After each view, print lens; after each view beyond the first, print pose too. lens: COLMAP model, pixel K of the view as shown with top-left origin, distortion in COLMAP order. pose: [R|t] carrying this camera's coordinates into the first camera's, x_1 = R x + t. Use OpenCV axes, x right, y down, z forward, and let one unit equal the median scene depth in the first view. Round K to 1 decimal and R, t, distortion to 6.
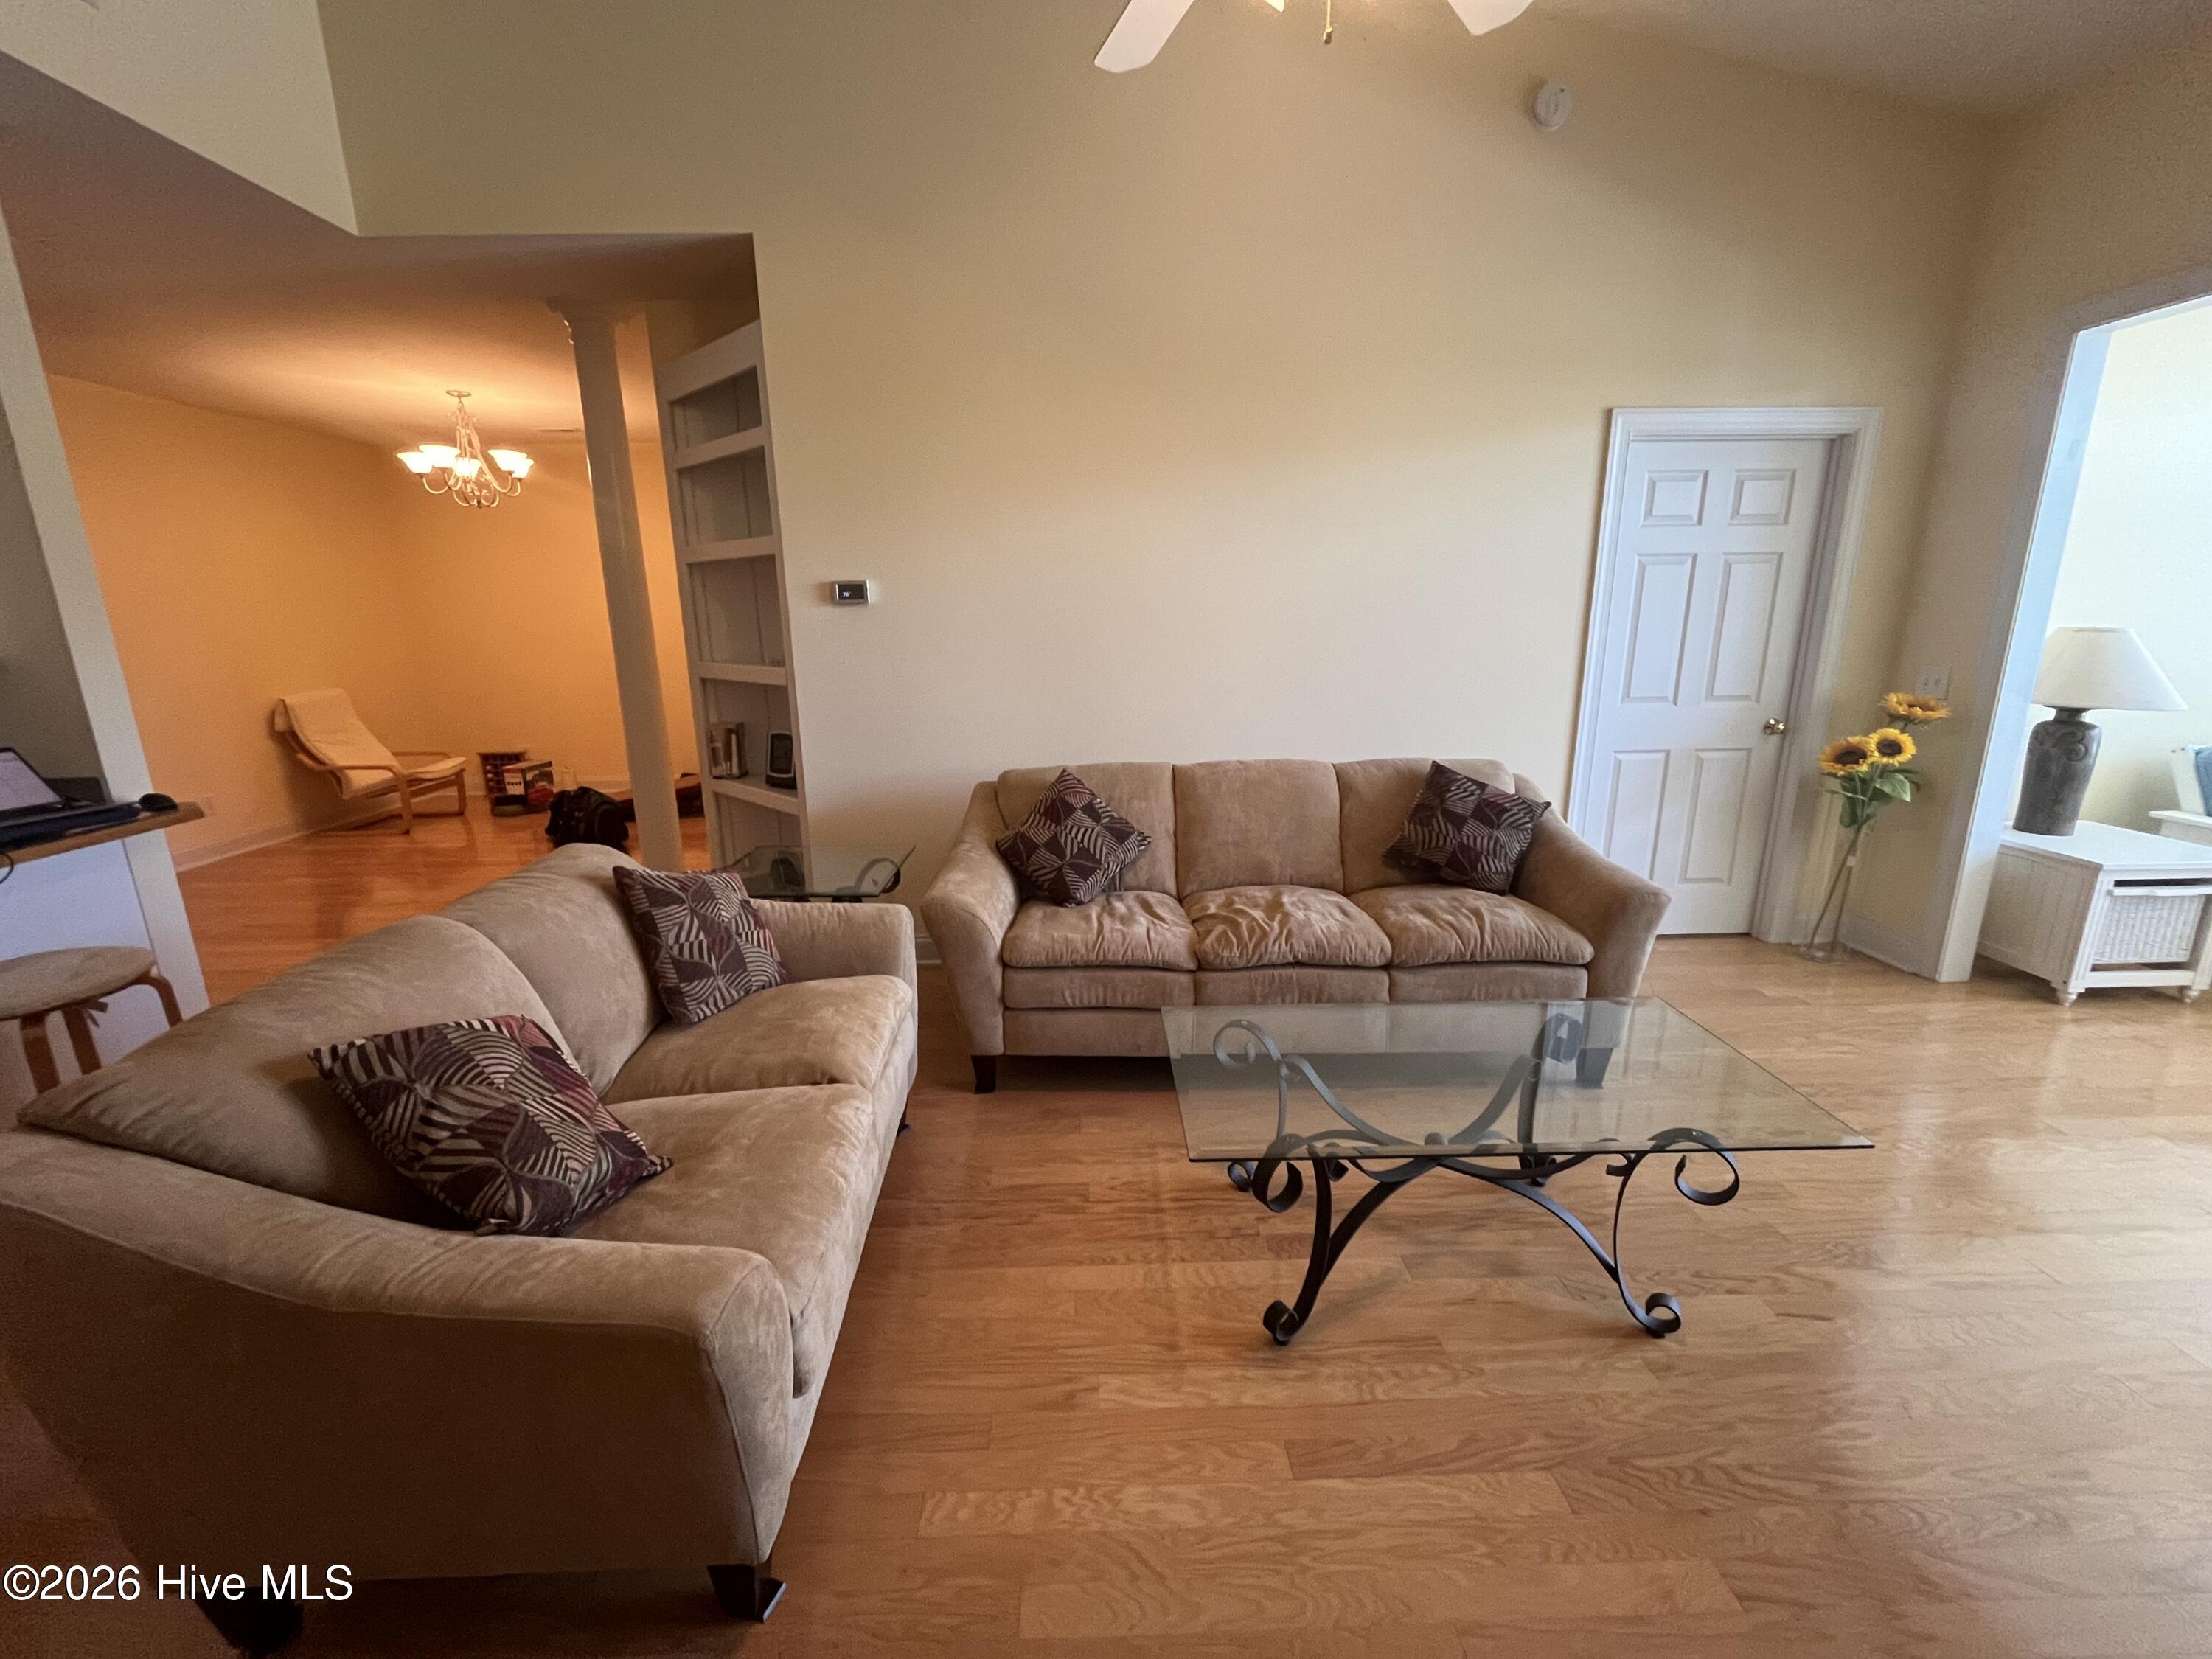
lens RADIAL K [[893.5, 0, 1105.0], [0, 893.5, 831.2], [0, 0, 1]] dist [-0.003189, -0.000316]
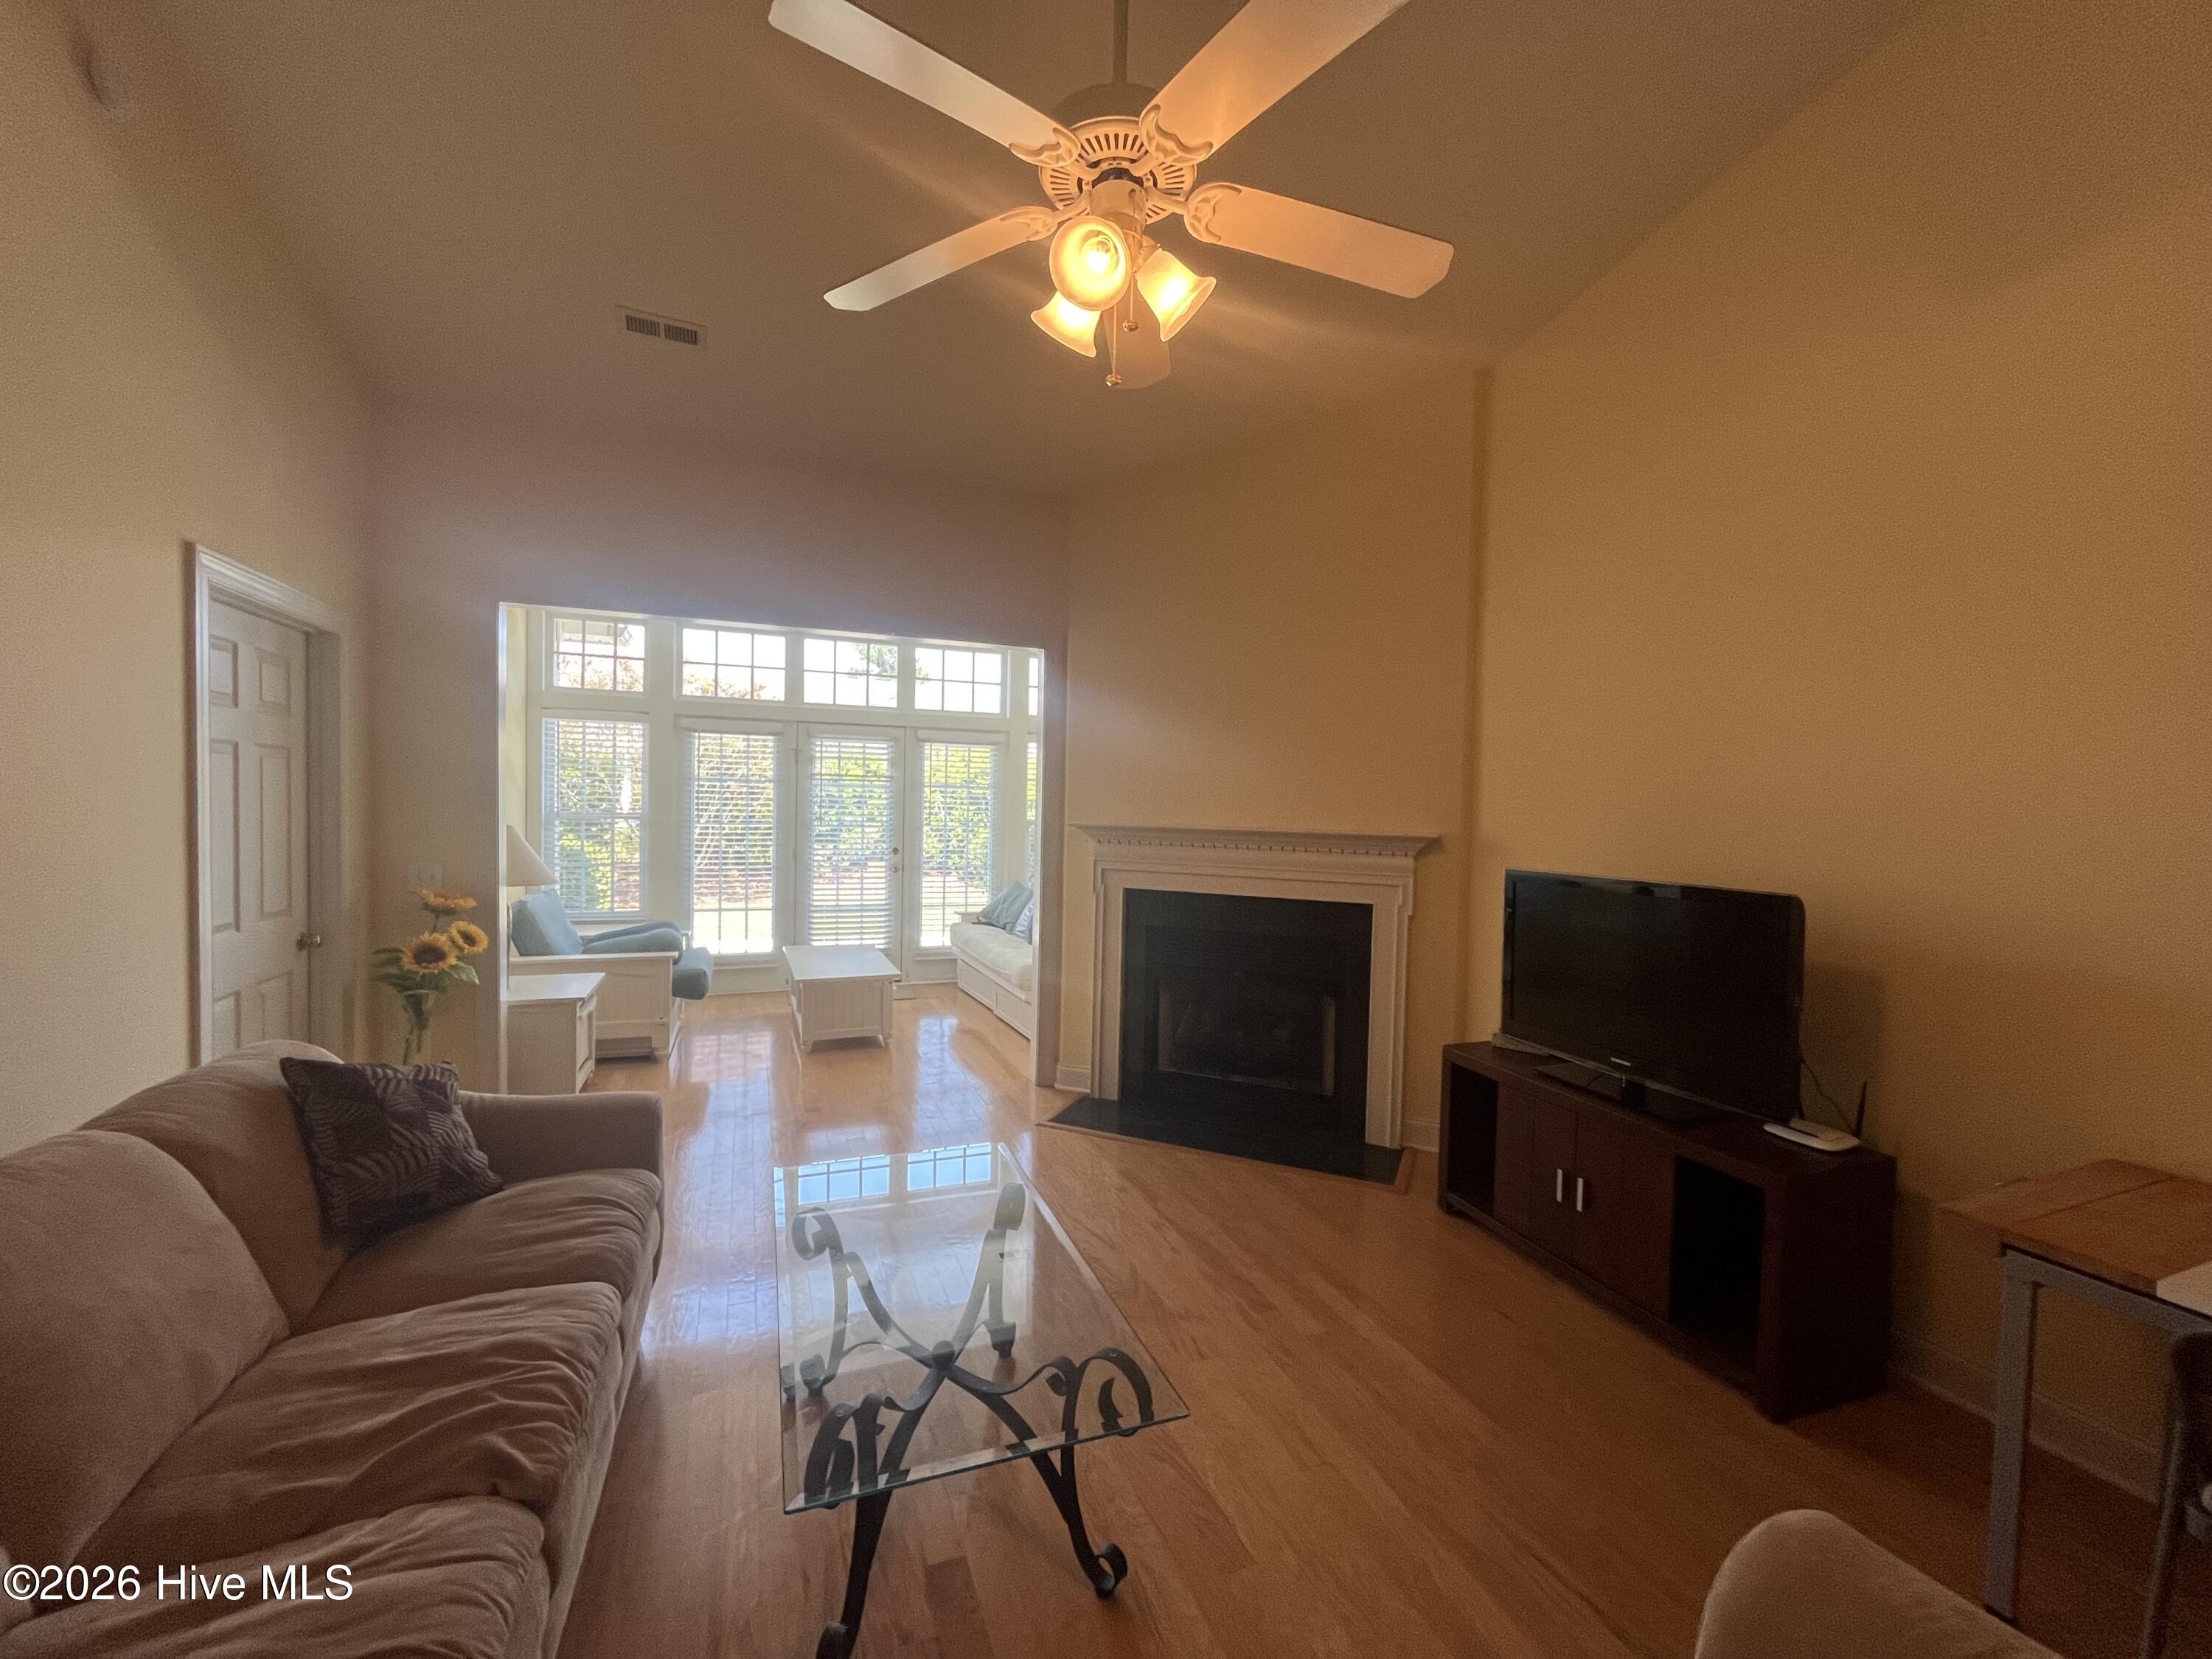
lens RADIAL K [[893.5, 0, 1101.2], [0, 893.5, 834.5], [0, 0, 1]] dist [-0.003189, -0.000316]
pose [[-0.349865, -0.027727, 0.936390, -0.393664], [0.204928, 0.973088, 0.105381, -0.180167], [-0.914111, 0.228761, -0.334768, 0.666176]]
